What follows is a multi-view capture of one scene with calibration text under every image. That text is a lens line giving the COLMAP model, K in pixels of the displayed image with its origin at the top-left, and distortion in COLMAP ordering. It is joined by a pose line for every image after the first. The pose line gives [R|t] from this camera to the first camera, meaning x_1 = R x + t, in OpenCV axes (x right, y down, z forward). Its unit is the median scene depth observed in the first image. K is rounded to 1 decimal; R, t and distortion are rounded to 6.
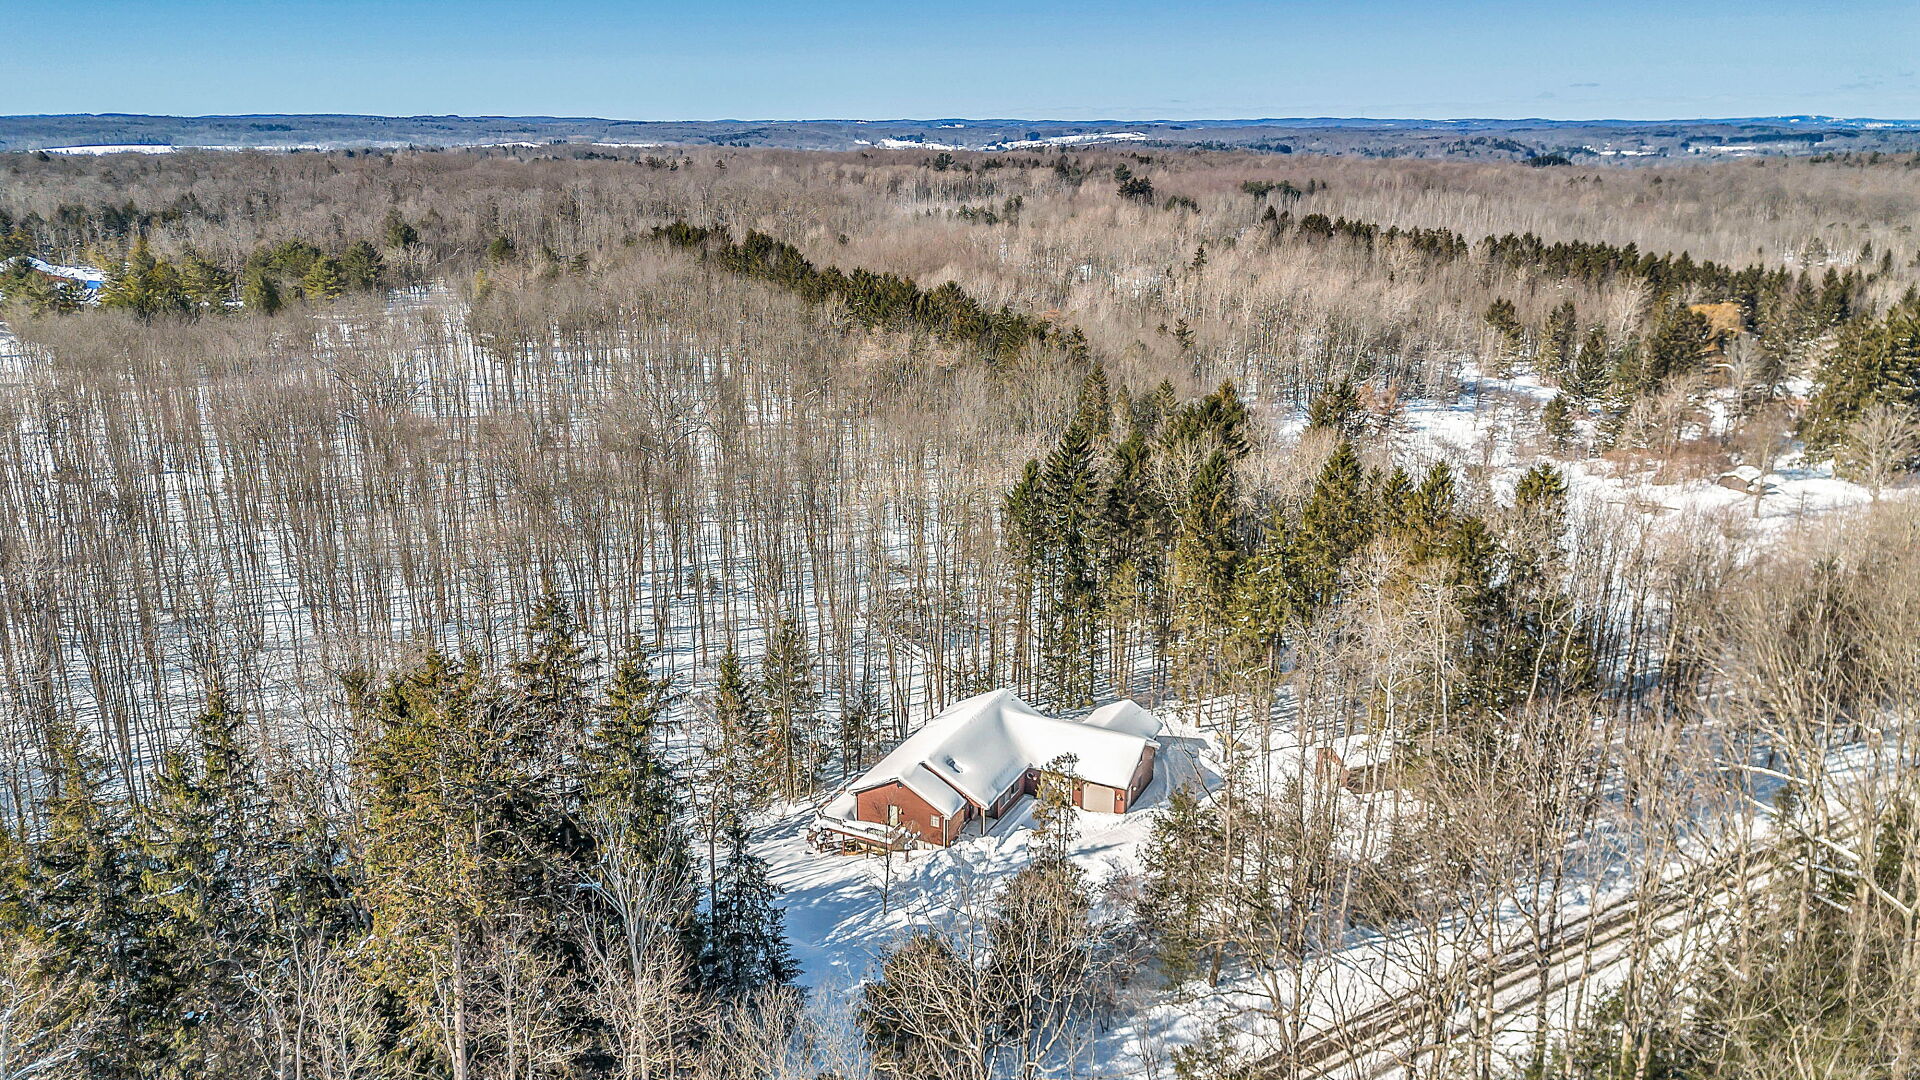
lens RADIAL K [[1371.2, 0, 946.5], [0, 1371.2, 530.6], [0, 0, 1]] dist [0.076167, -0.072107]
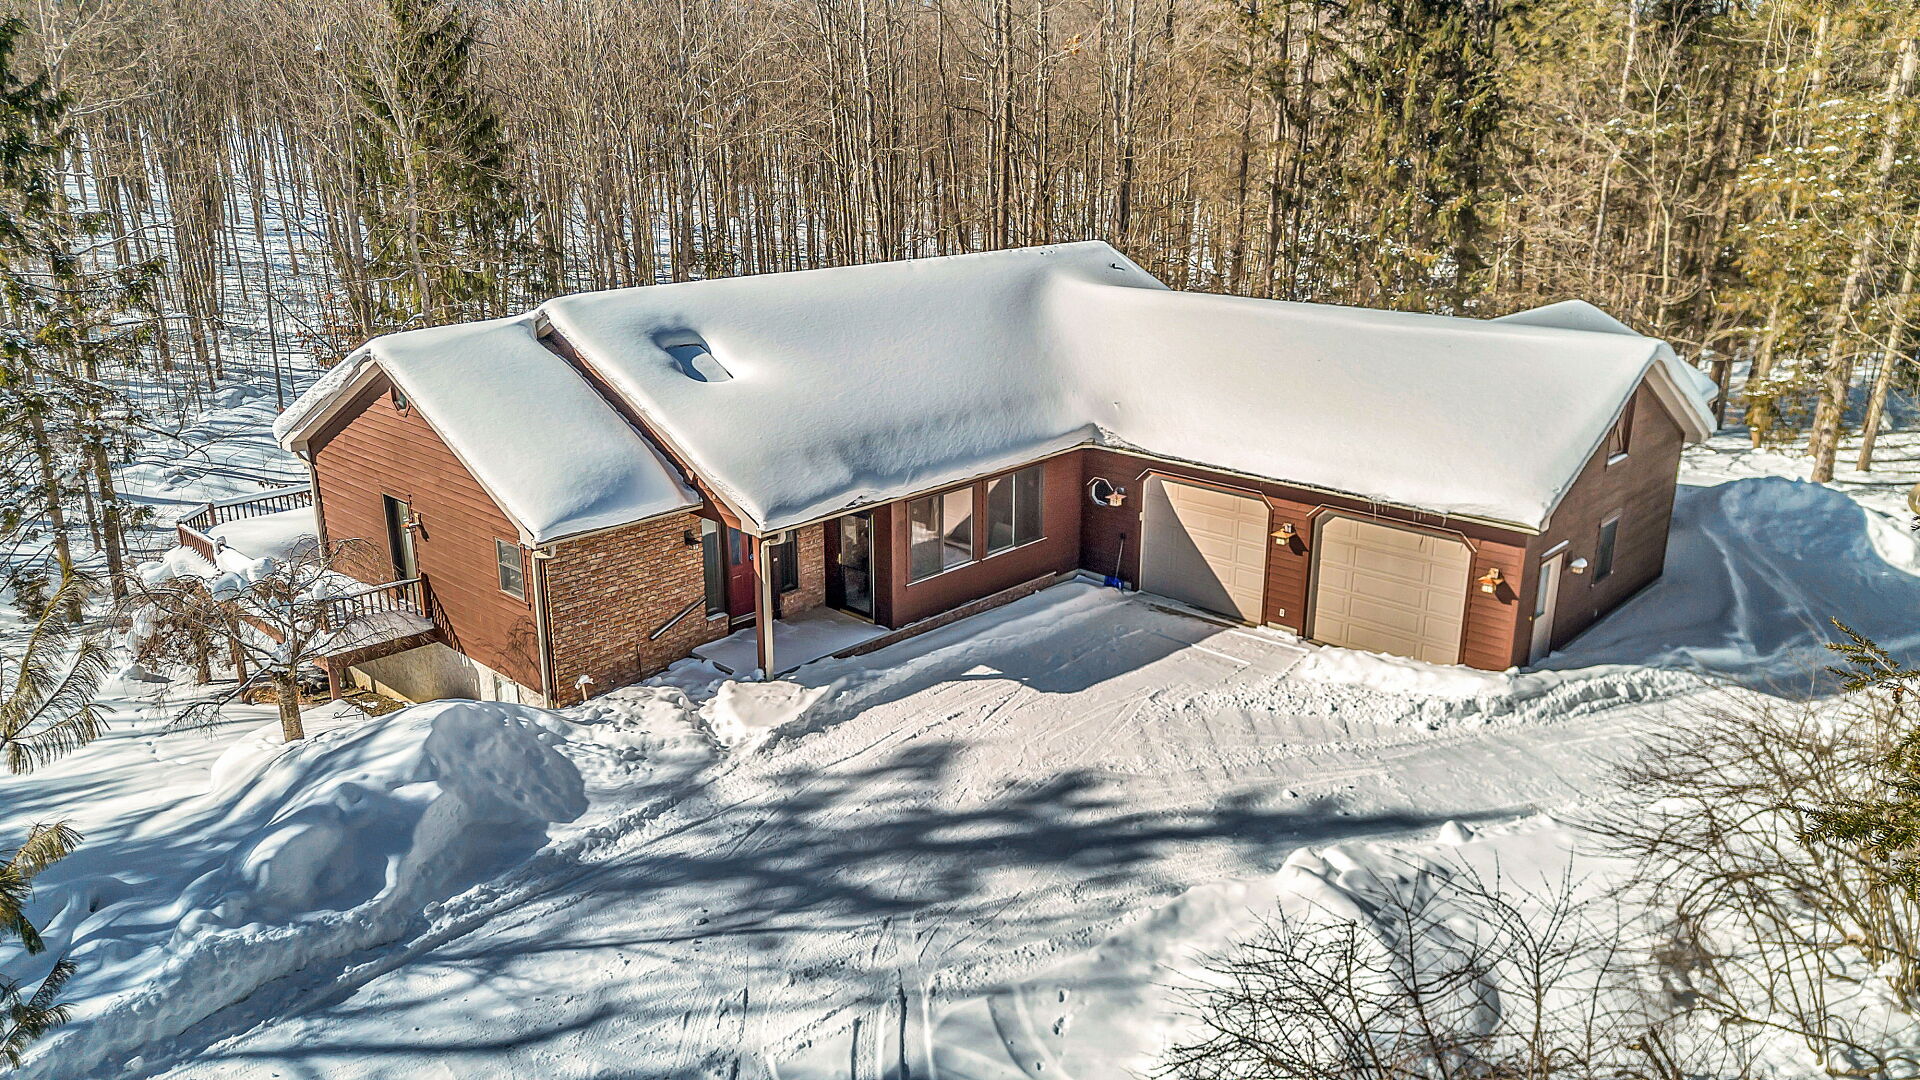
lens RADIAL K [[1371.2, 0, 954.5], [0, 1371.2, 468.3], [0, 0, 1]] dist [0.076167, -0.072107]
pose [[0.959099, 0.068157, -0.274742, 0.050300], [-0.076599, 0.996859, -0.020100, 0.089883], [0.272509, 0.040323, 0.961308, 0.377675]]
